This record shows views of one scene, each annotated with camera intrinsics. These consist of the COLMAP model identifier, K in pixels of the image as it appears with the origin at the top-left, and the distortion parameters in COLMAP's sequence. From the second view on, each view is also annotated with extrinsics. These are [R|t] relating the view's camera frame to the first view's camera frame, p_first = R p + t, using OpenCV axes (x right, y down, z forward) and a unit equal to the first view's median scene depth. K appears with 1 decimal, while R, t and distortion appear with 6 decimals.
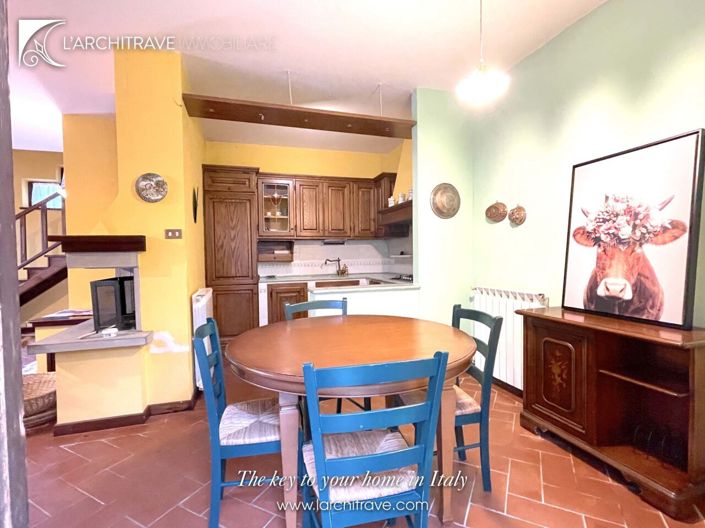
lens RADIAL K [[340.9, 0, 352.5], [0, 340.9, 264.0], [0, 0, 1]] dist [-0.000150, -0.000142]
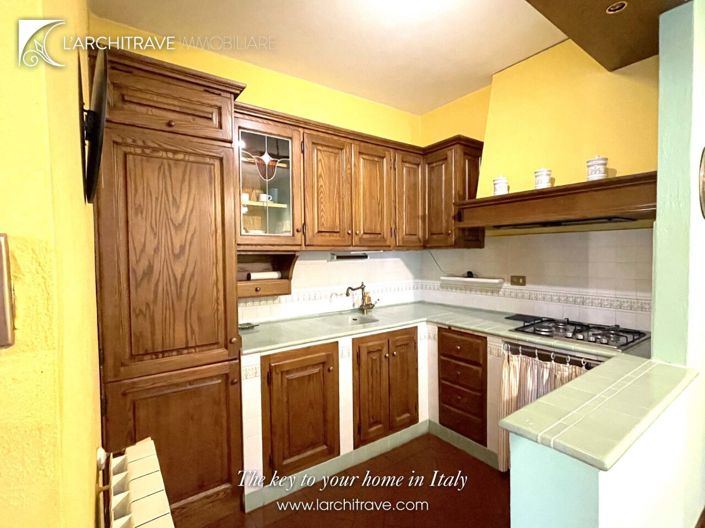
lens RADIAL K [[340.9, 0, 352.5], [0, 340.9, 264.0], [0, 0, 1]] dist [-0.000150, -0.000142]
pose [[0.953028, -0.007761, 0.302782, -0.251194], [0.008940, 0.999957, -0.002510, -0.053072], [-0.302750, 0.005099, 0.953056, 0.508710]]
